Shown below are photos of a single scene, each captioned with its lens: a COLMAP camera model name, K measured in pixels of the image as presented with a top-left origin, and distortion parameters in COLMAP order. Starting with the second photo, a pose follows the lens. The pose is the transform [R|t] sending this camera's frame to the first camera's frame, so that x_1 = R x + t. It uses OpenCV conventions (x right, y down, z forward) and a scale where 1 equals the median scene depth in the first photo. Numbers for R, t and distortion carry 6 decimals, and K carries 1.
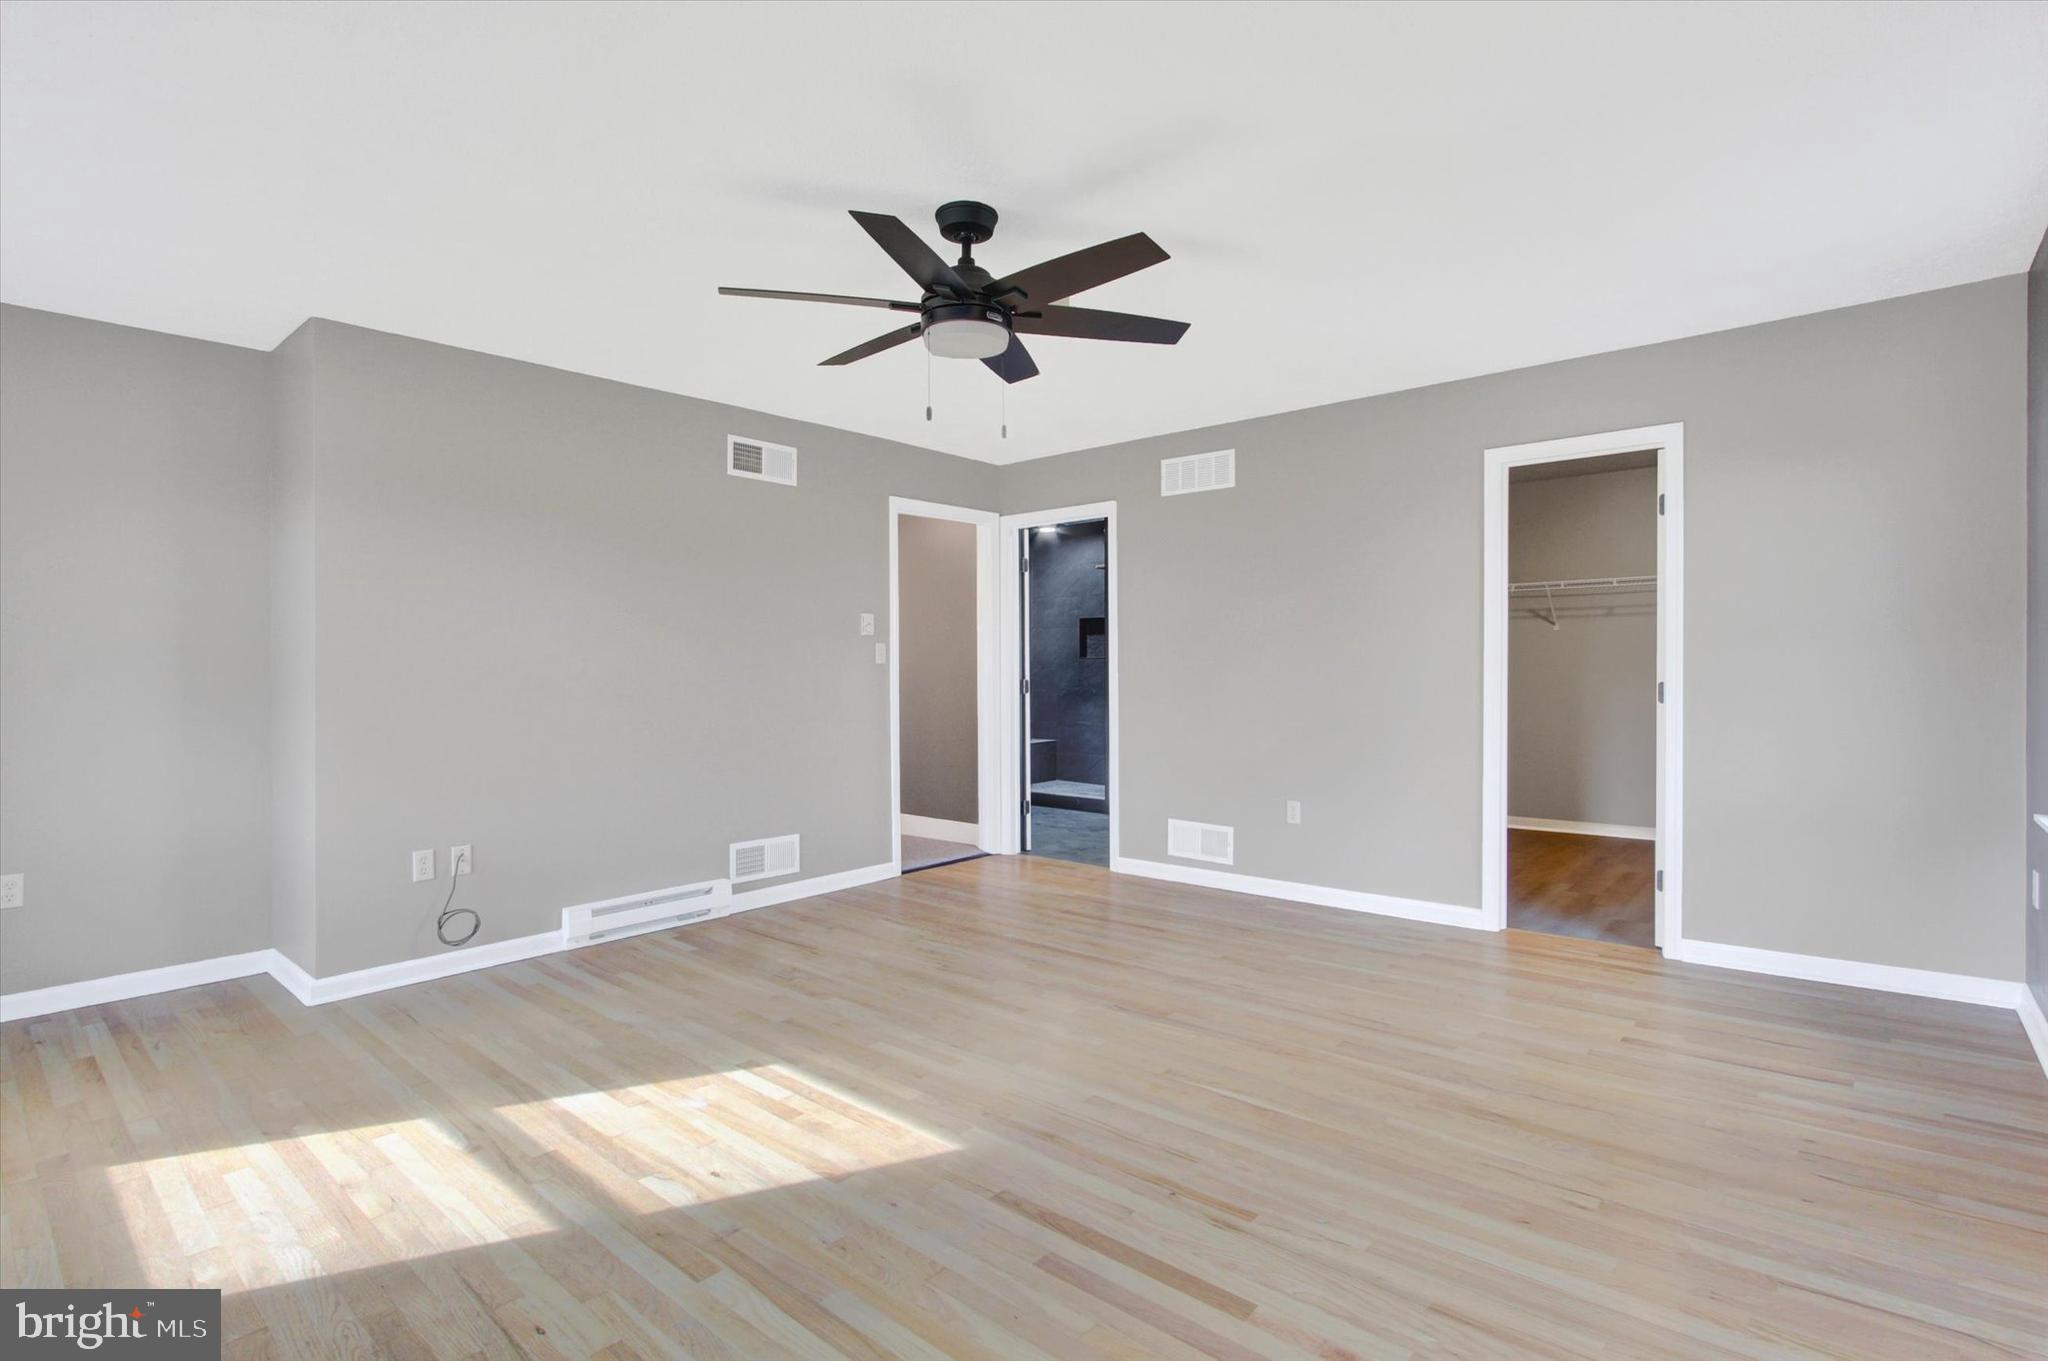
lens RADIAL K [[993.8, 0, 1015.7], [0, 993.8, 686.2], [0, 0, 1]] dist [-0.005876, 0.000579]
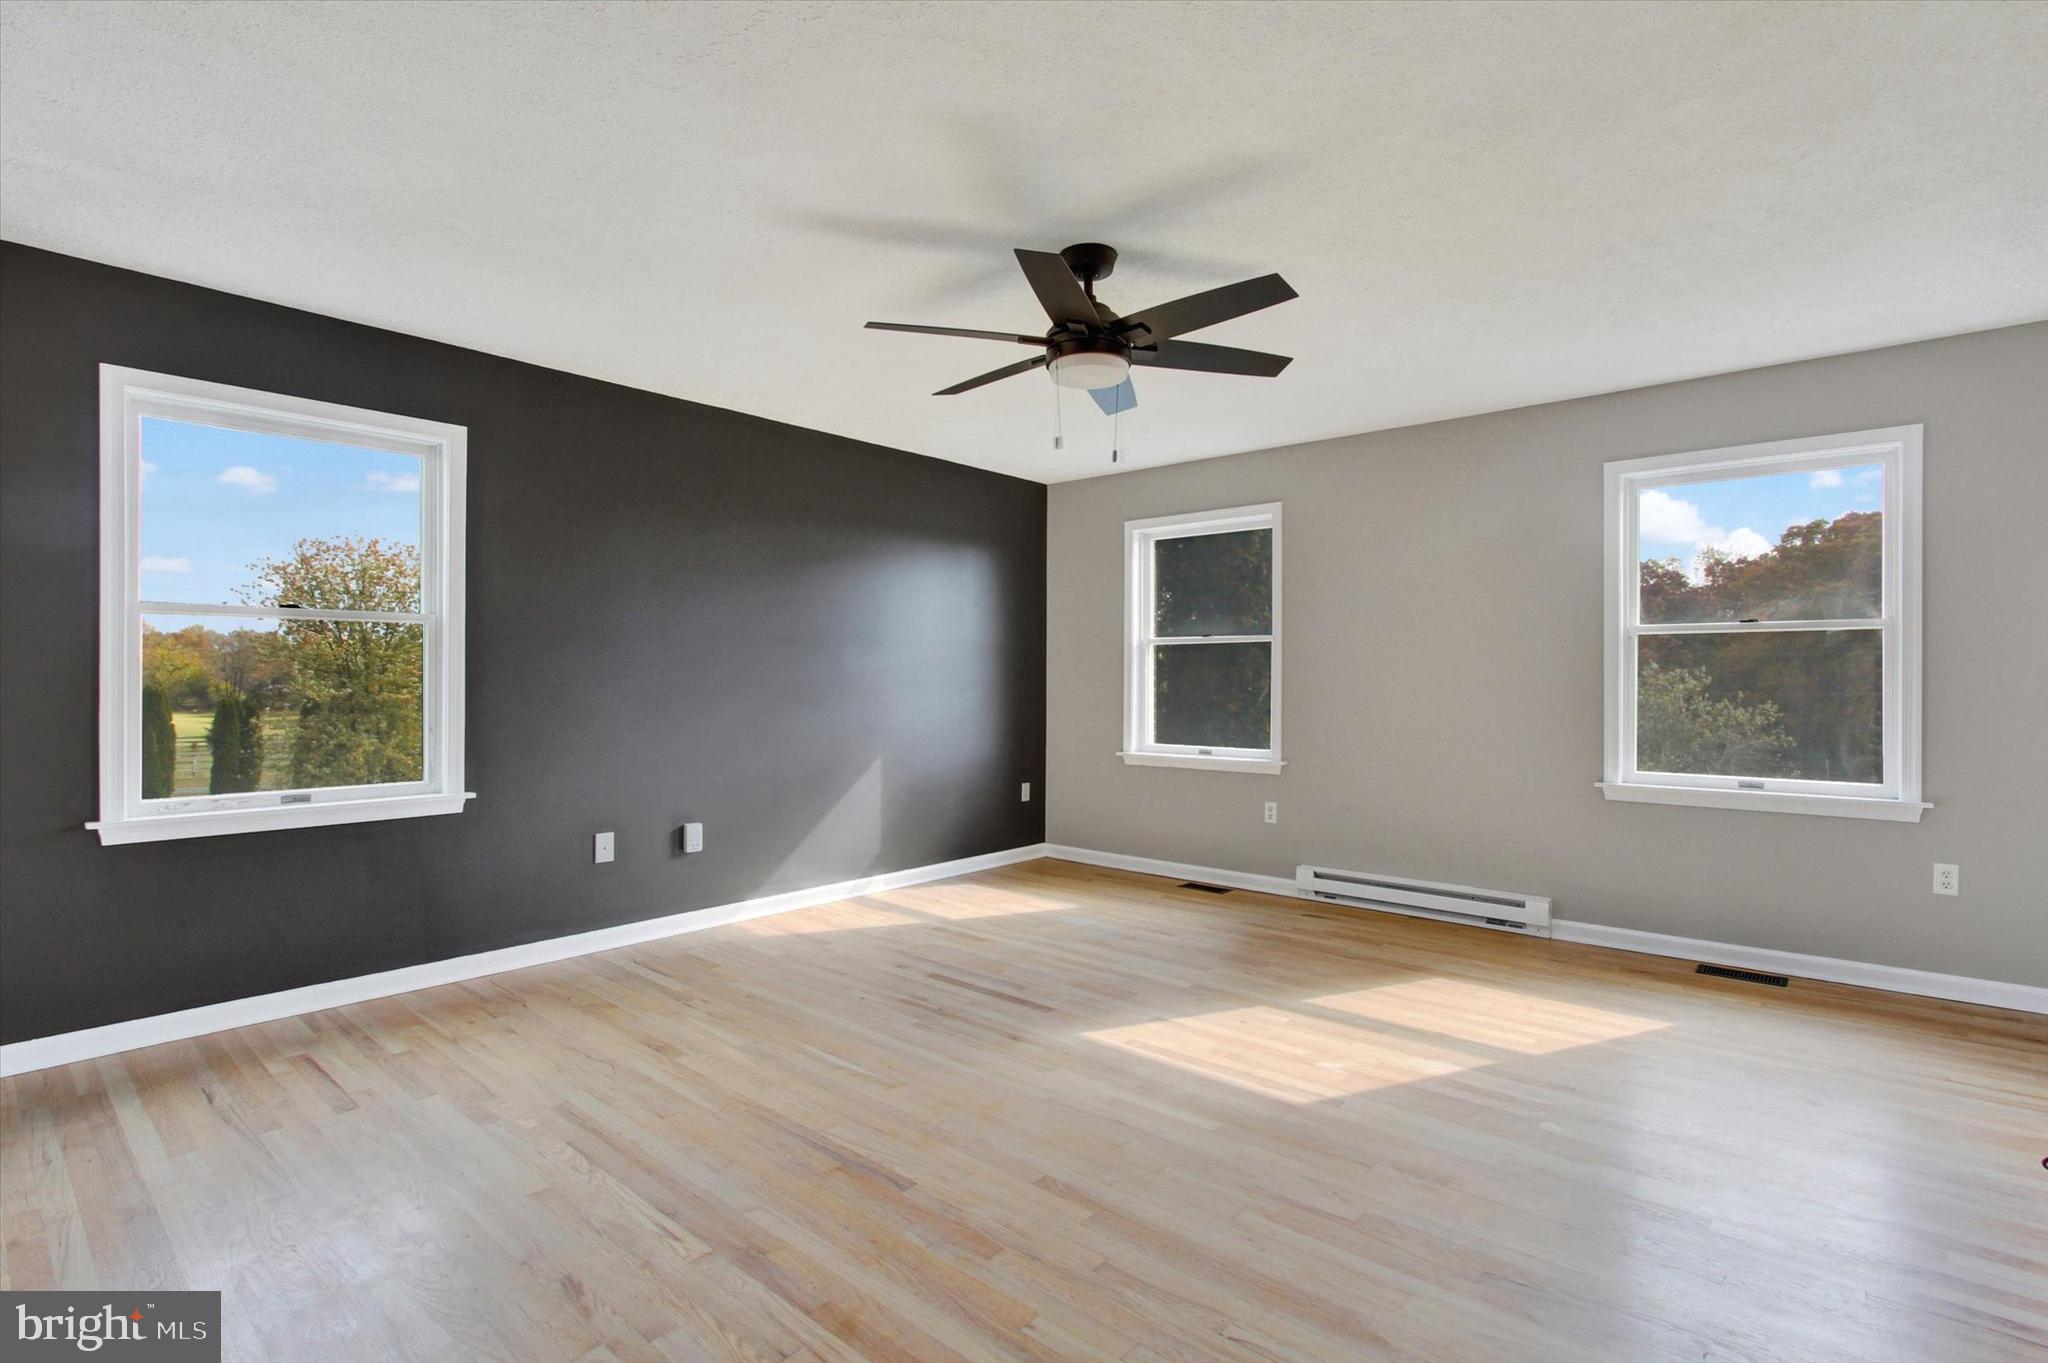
lens RADIAL K [[993.8, 0, 1015.7], [0, 993.8, 687.2], [0, 0, 1]] dist [-0.005876, 0.000579]
pose [[-0.999982, 0.005928, 0.000247, 0.030256], [0.005932, 0.999658, 0.025460, -0.040174], [-0.000096, 0.025461, -0.999676, 2.141056]]
